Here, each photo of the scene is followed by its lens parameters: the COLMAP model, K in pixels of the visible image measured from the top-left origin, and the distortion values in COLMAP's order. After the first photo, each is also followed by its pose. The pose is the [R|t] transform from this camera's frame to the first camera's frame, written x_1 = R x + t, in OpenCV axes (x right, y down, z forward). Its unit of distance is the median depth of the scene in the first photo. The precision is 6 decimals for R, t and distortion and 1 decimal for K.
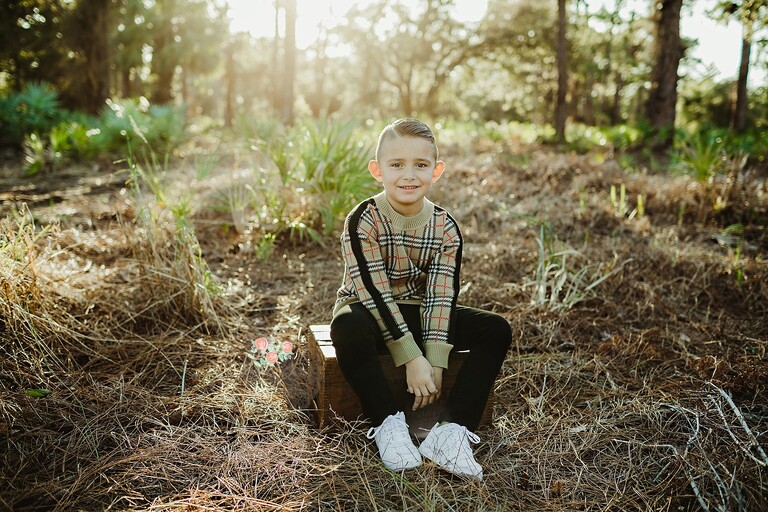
lens RADIAL K [[748.0, 0, 383.3], [0, 748.0, 258.1], [0, 0, 1]] dist [-0.046416, 0.000000]
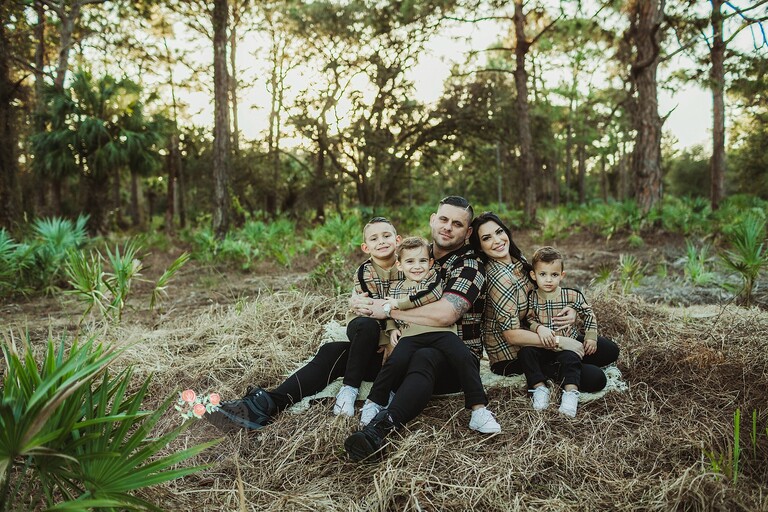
lens RADIAL K [[748.0, 0, 383.0], [0, 748.0, 252.3], [0, 0, 1]] dist [-0.046416, 0.000000]
pose [[0.997447, -0.059954, 0.038796, 0.021761], [0.064083, 0.991203, -0.115802, -0.035491], [-0.031512, 0.117992, 0.992514, 0.122140]]
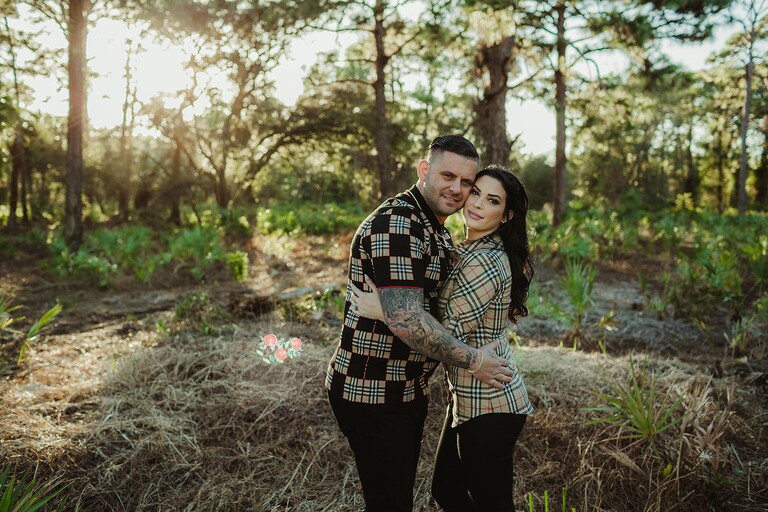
lens RADIAL K [[748.0, 0, 387.3], [0, 748.0, 255.4], [0, 0, 1]] dist [-0.046416, 0.000000]
pose [[0.971241, -0.045605, 0.233689, 0.016499], [0.067767, 0.993840, -0.087696, -0.055963], [-0.228250, 0.101010, 0.968349, 0.099841]]
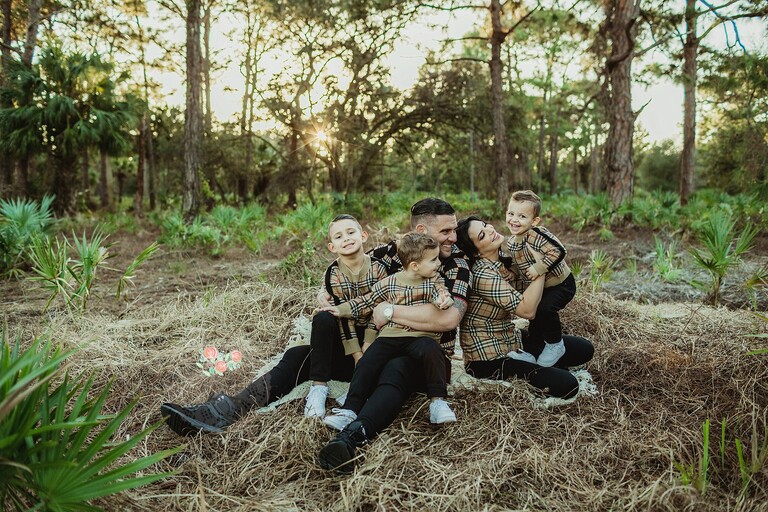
lens RADIAL K [[748.0, 0, 383.8], [0, 748.0, 250.6], [0, 0, 1]] dist [-0.046416, 0.000000]
pose [[0.996220, -0.039783, 0.077216, 0.021941], [0.047233, 0.994144, -0.097193, -0.038018], [-0.072897, 0.100473, 0.992266, 0.124587]]
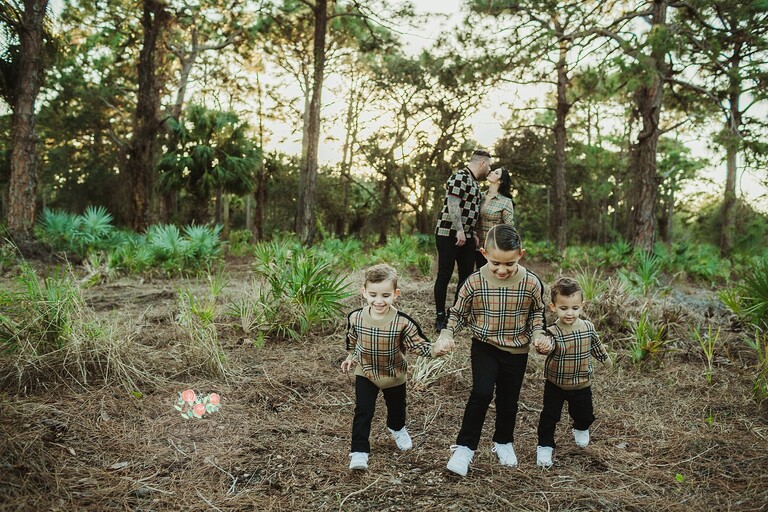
lens RADIAL K [[748.0, 0, 385.9], [0, 748.0, 251.1], [0, 0, 1]] dist [-0.046416, 0.000000]
pose [[0.999317, 0.010660, -0.035396, 0.027268], [-0.016061, 0.987624, -0.156013, 0.006997], [0.033295, 0.156475, 0.987121, -0.095904]]
